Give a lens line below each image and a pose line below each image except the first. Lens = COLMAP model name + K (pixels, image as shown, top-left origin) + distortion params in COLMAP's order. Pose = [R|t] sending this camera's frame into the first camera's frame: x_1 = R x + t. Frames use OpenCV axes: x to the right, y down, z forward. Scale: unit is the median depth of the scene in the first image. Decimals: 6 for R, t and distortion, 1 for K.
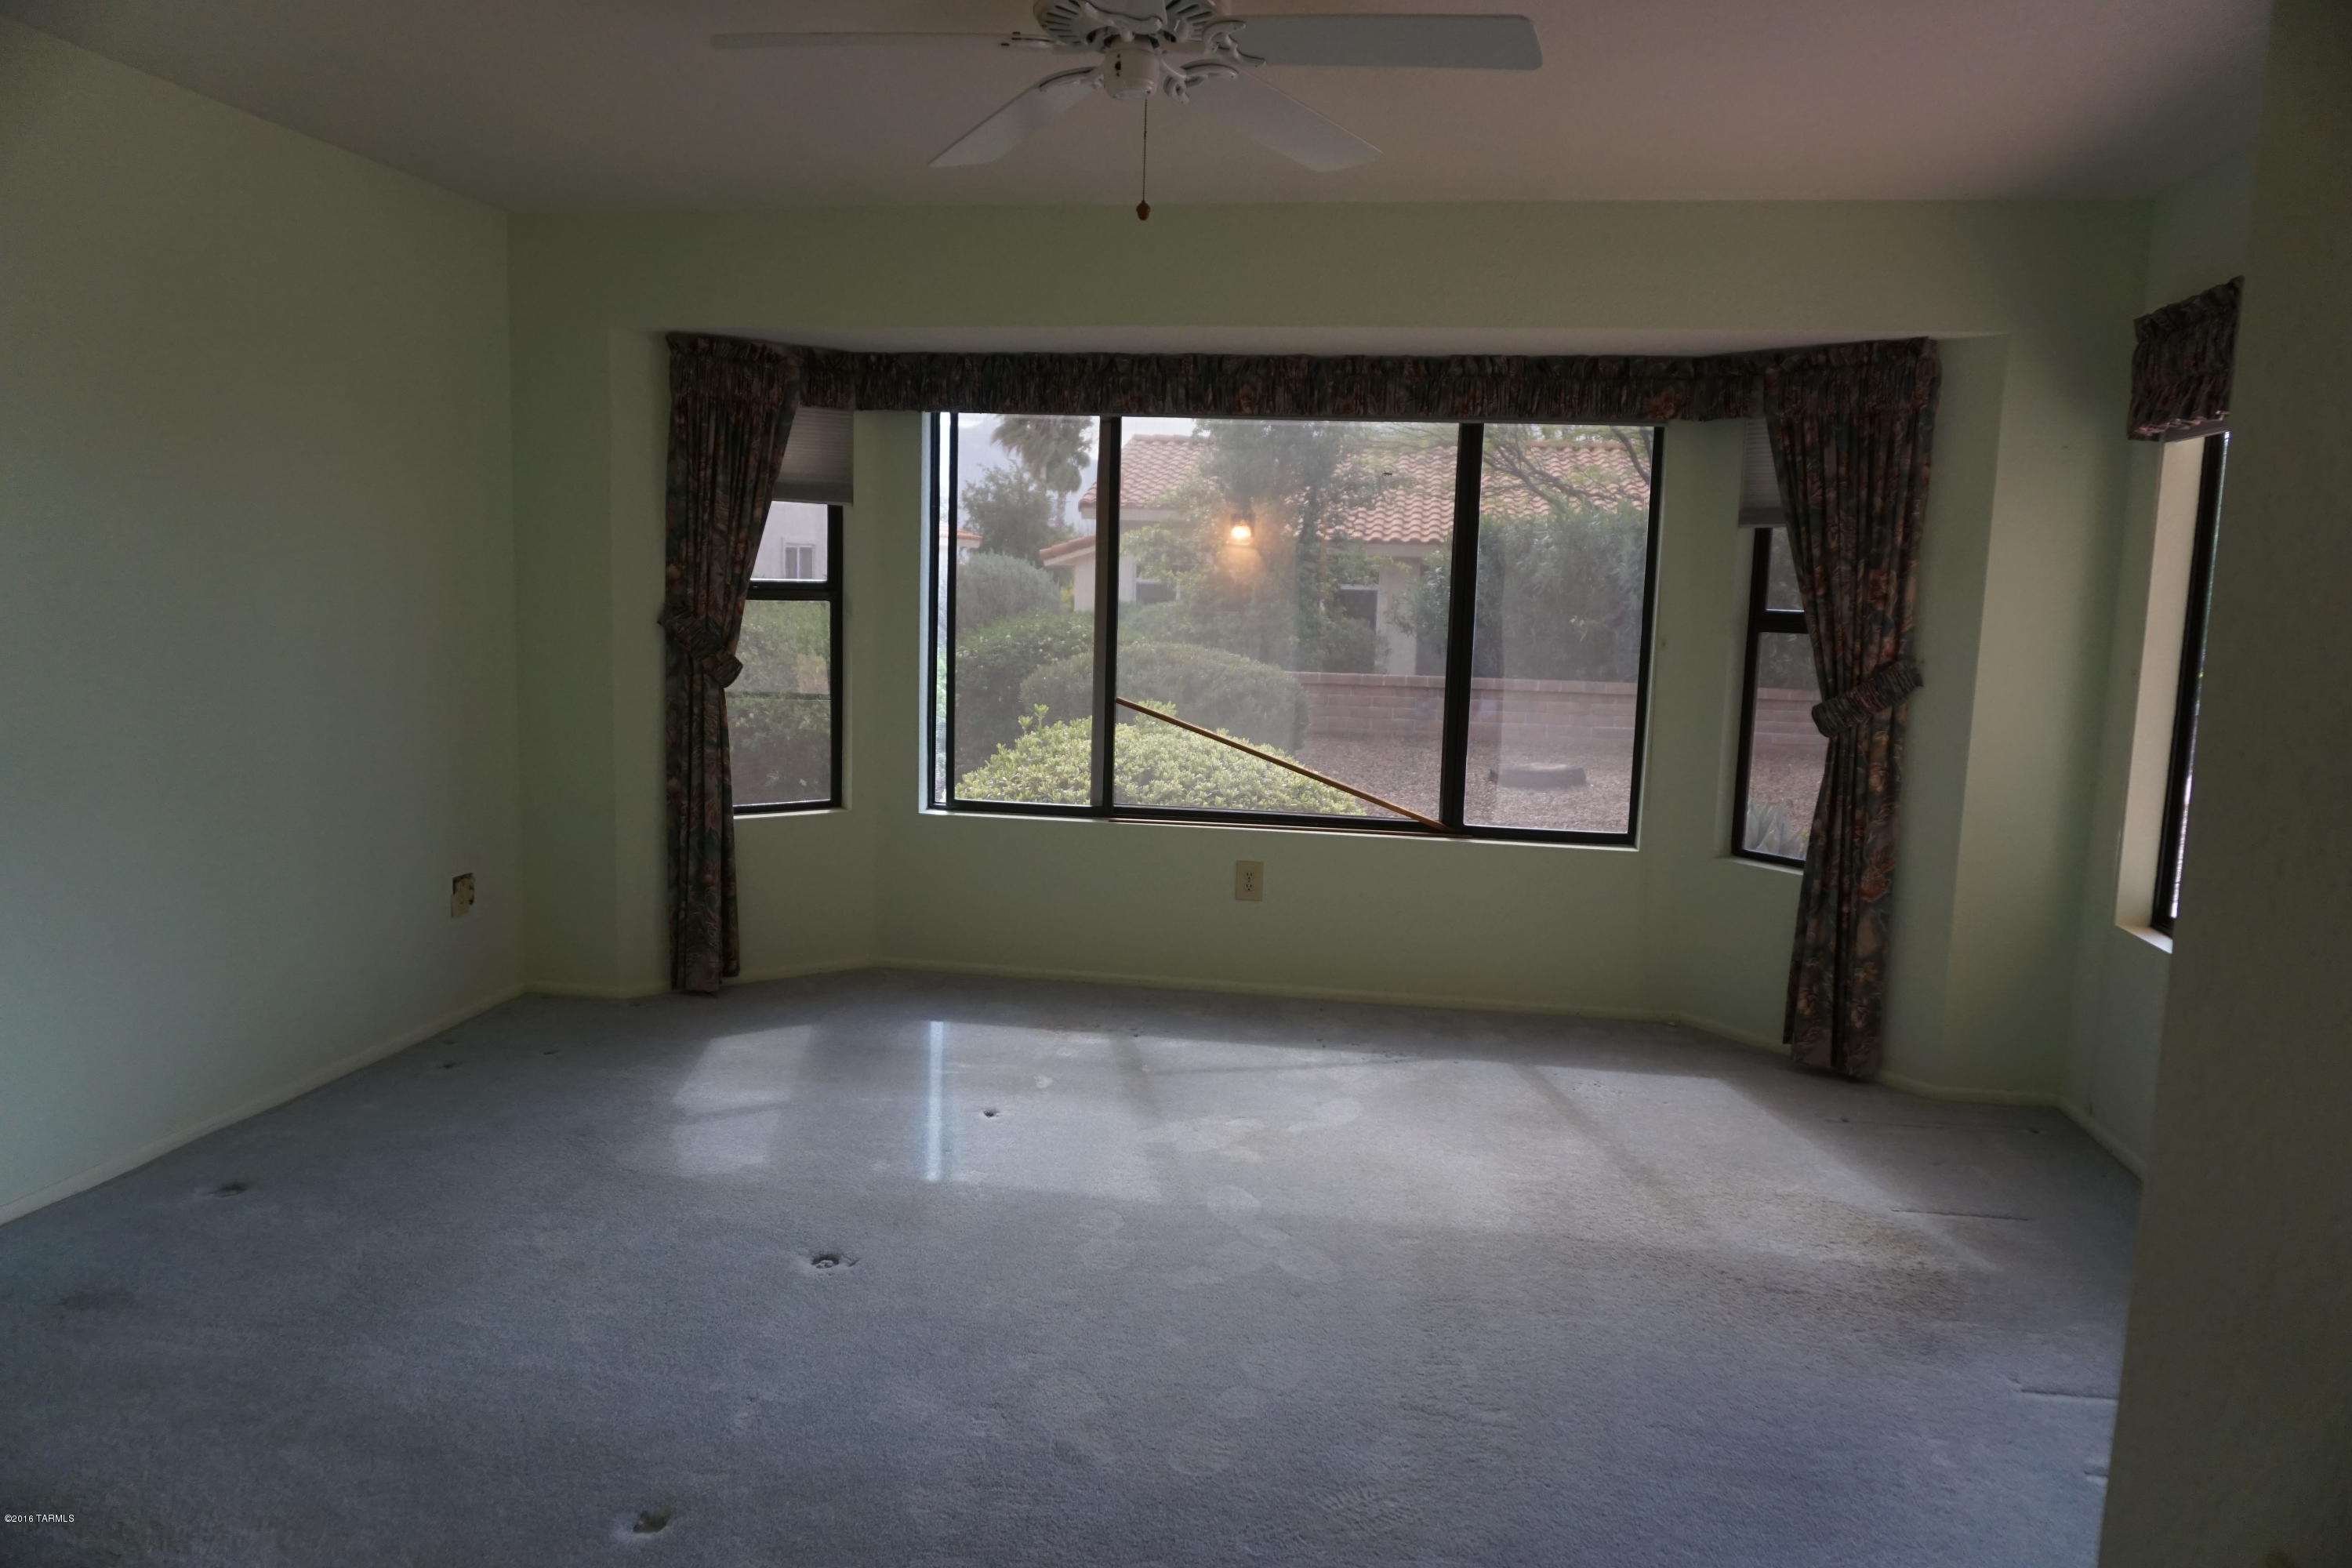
lens RADIAL K [[1567.6, 0, 1176.1], [0, 1567.6, 782.2], [0, 0, 1]] dist [-0.052708, 0.029102]
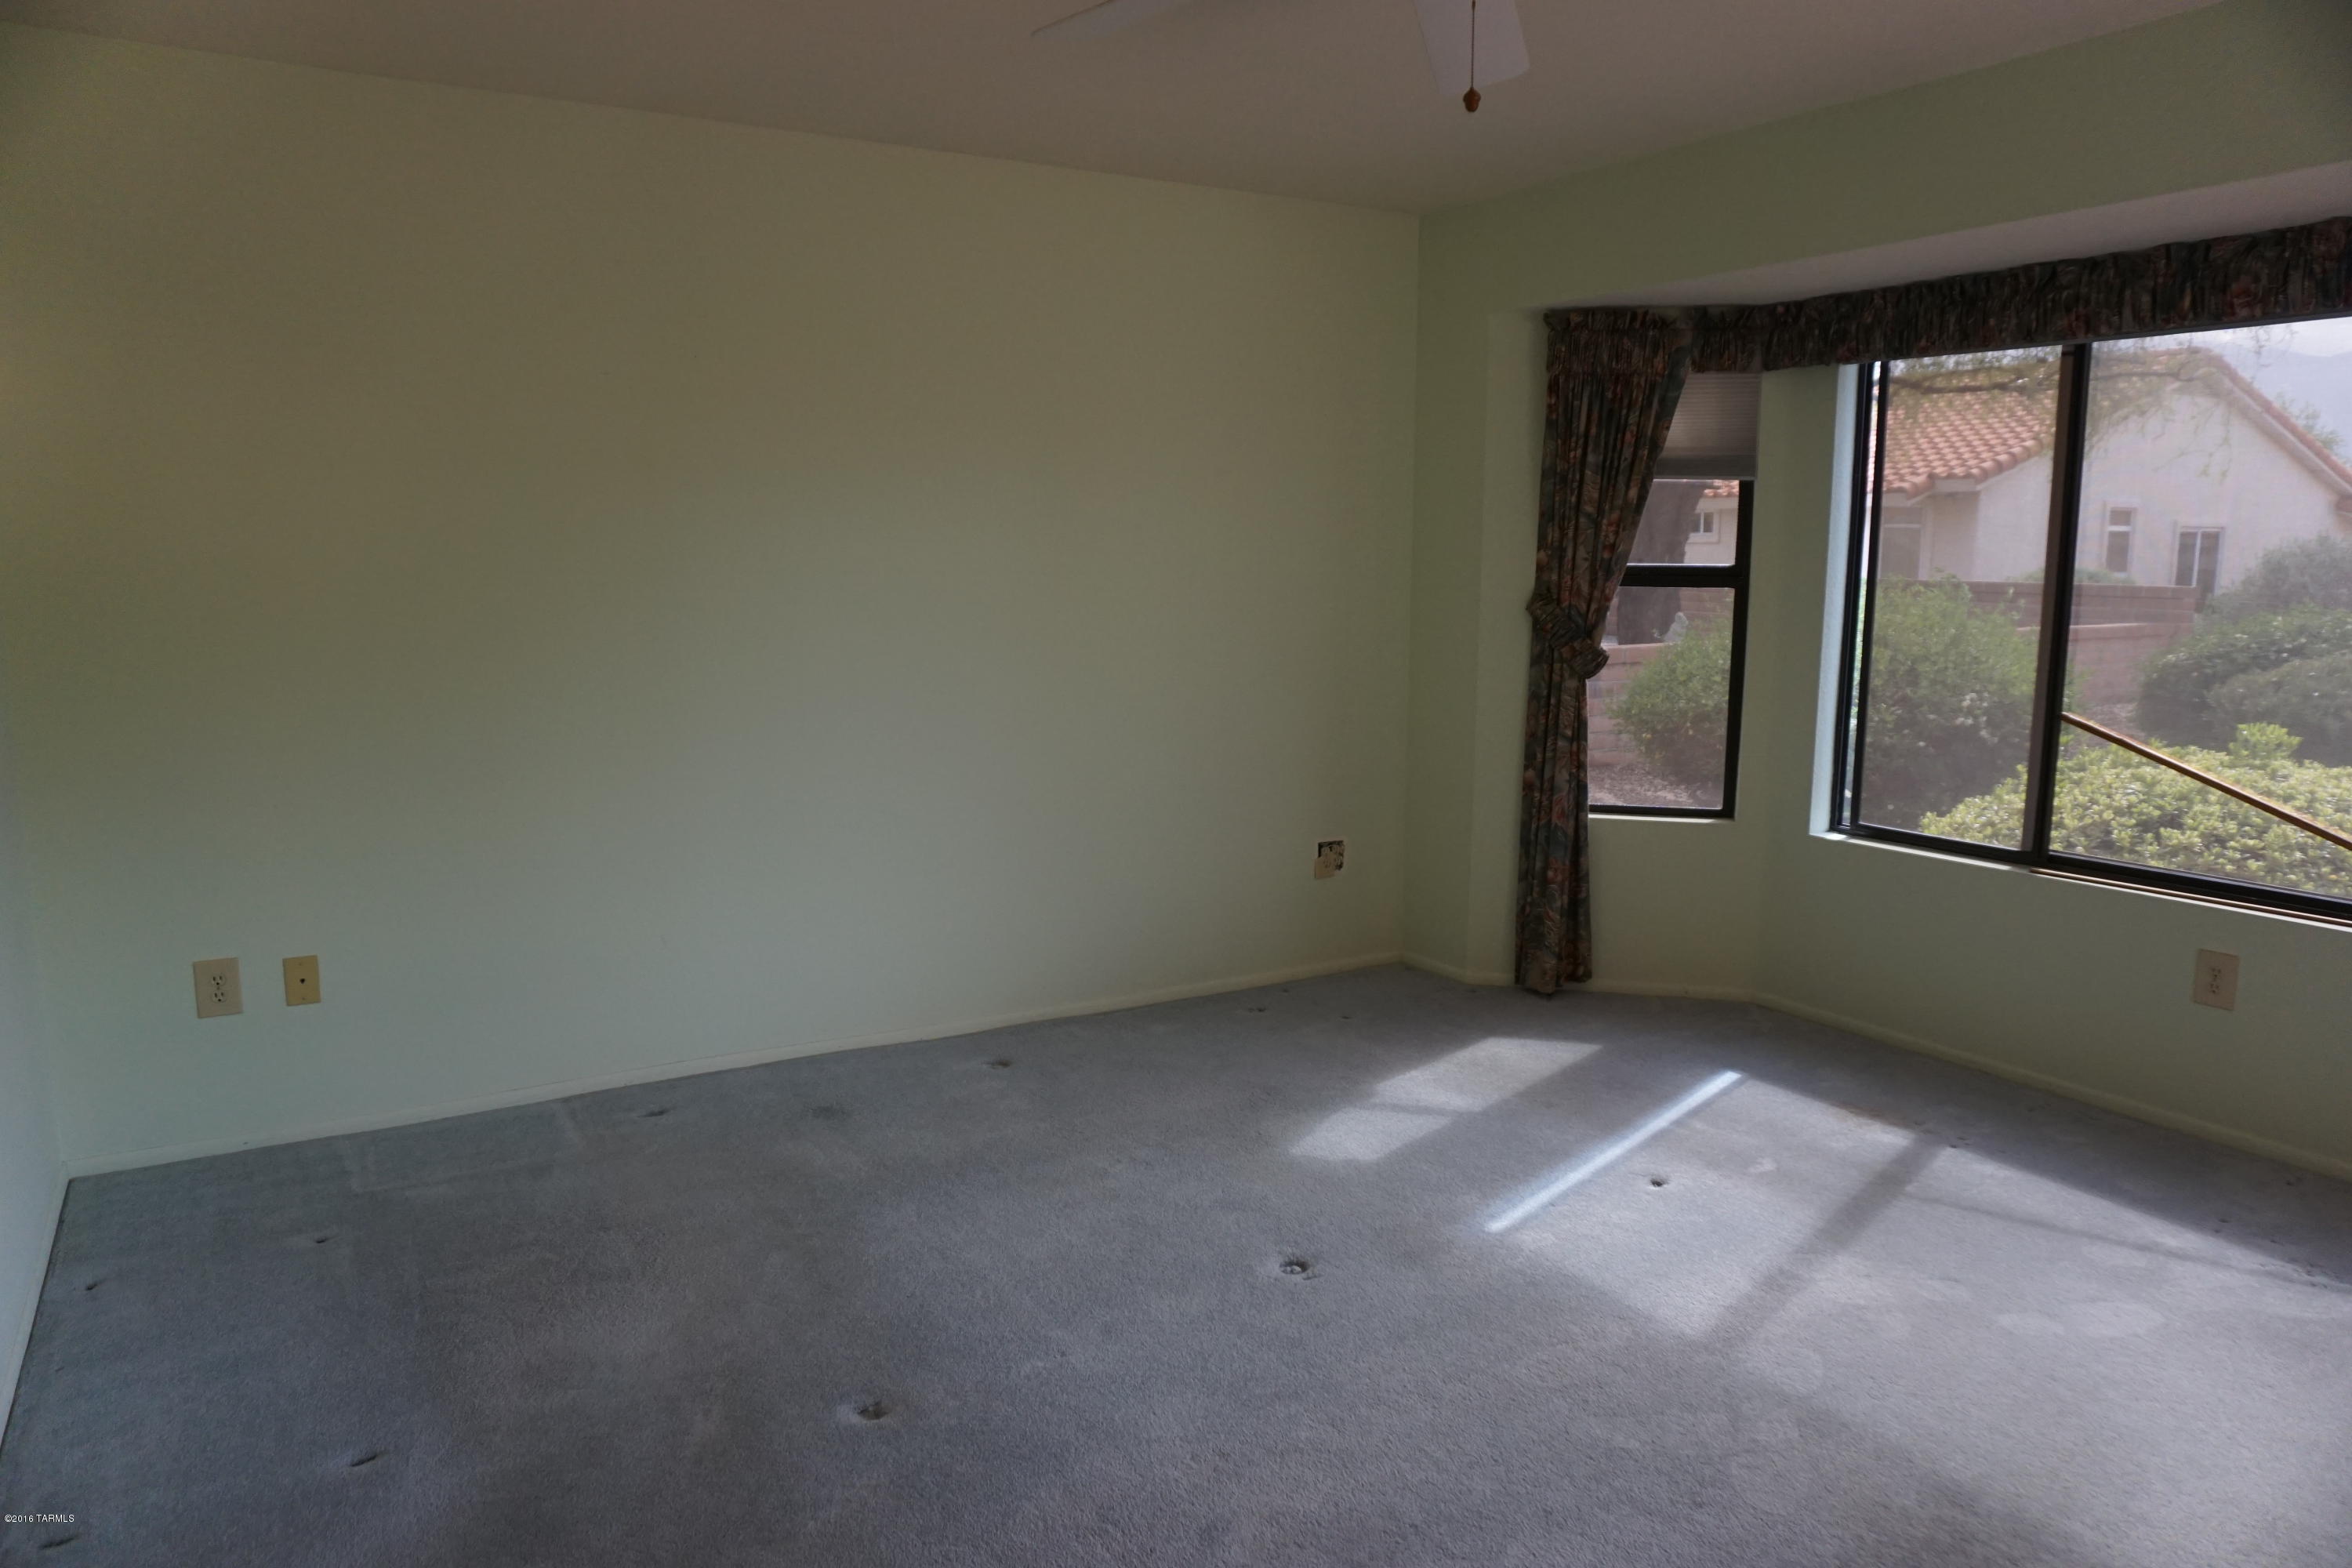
lens RADIAL K [[1567.6, 0, 1172.5], [0, 1567.6, 786.5], [0, 0, 1]] dist [-0.052708, 0.029102]
pose [[0.643283, 0.088320, -0.760518, 0.280921], [-0.082987, 0.995515, 0.045416, -0.017713], [0.761118, 0.033898, 0.647727, 0.195767]]
